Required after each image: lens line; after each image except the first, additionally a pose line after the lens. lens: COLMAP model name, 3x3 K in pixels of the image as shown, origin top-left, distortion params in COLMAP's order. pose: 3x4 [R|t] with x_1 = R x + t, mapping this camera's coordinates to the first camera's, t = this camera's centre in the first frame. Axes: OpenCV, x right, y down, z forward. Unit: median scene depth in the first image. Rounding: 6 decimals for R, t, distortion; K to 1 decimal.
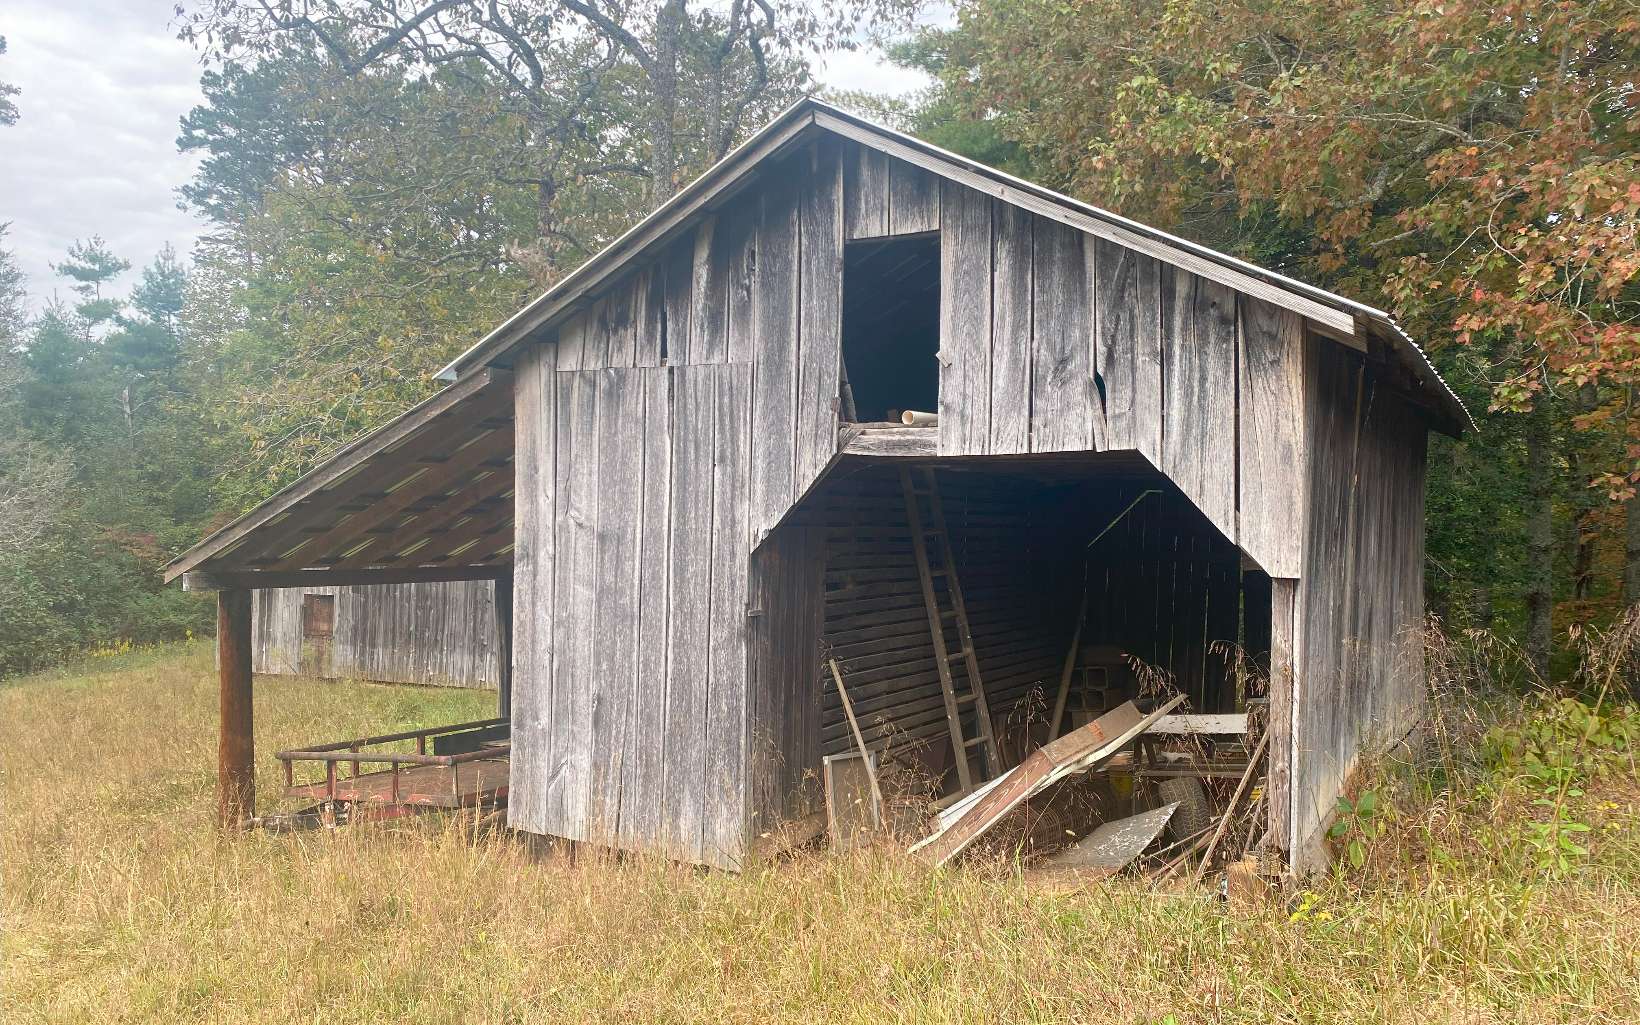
lens RADIAL K [[1315.0, 0, 857.0], [0, 1315.0, 507.9], [0, 0, 1]] dist [0.075314, -0.133295]
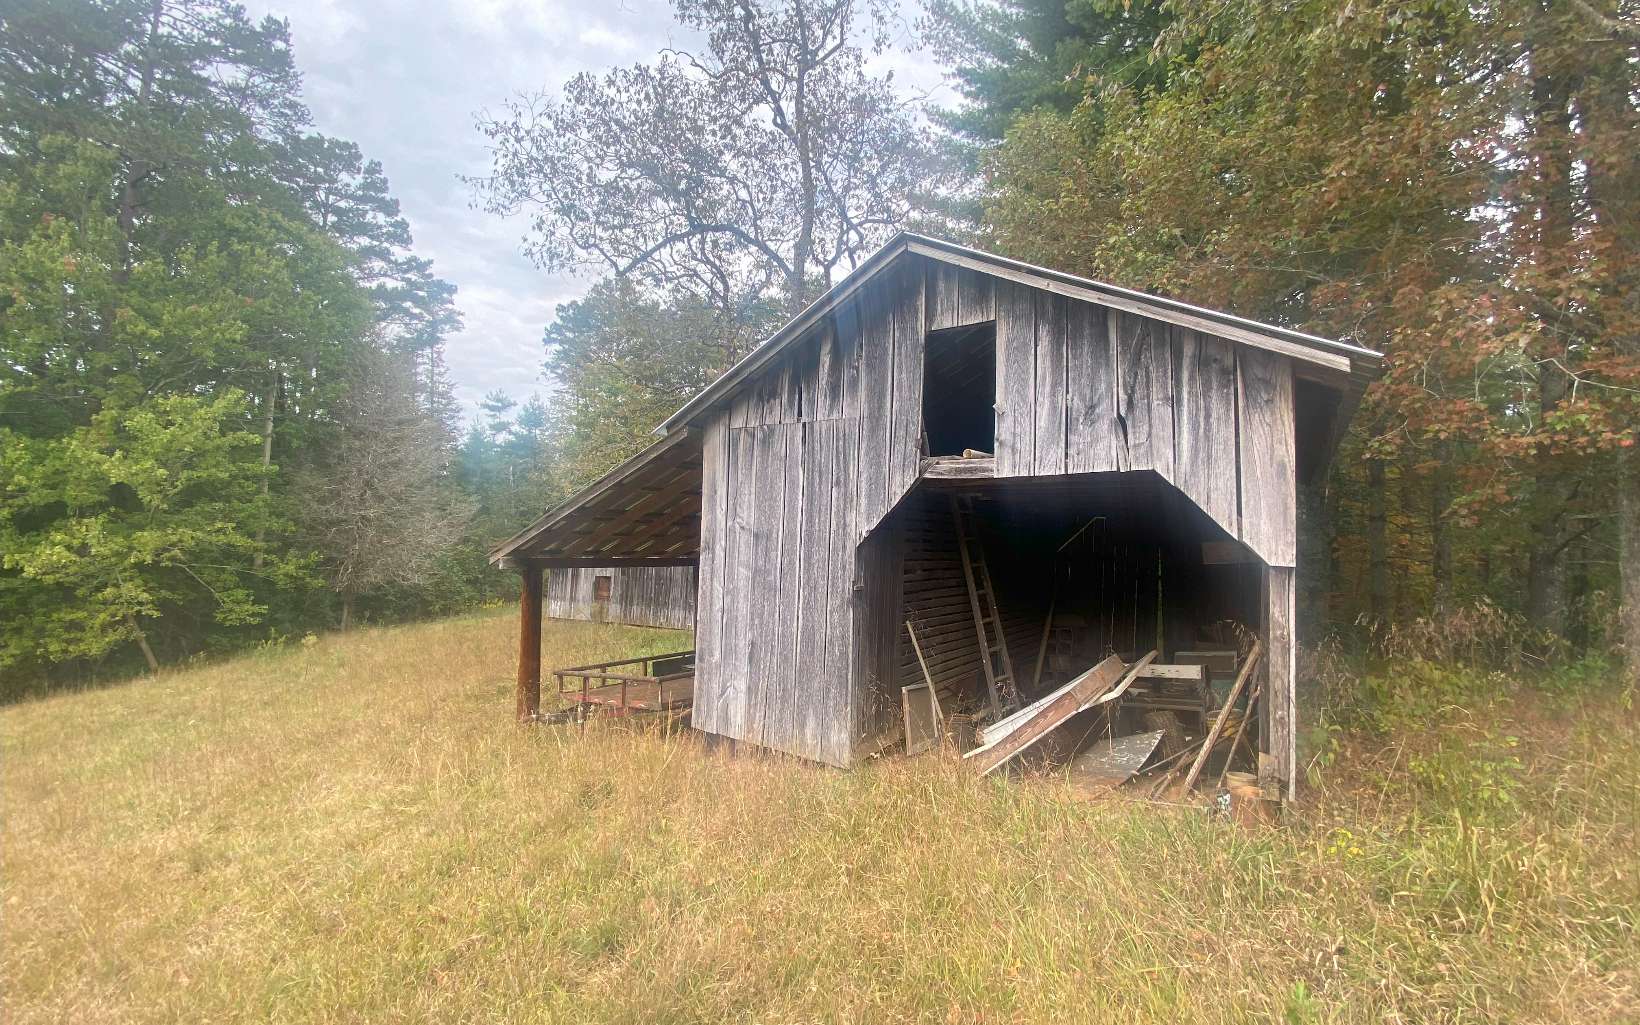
lens RADIAL K [[691.3, 0, 848.1], [0, 691.3, 507.4], [0, 0, 1]] dist [0.018993, -0.000101]
pose [[0.998138, 0.011904, -0.059828, -0.044898], [-0.014457, 0.998995, -0.042435, 0.023424], [0.059262, 0.043221, 0.997306, 0.230986]]
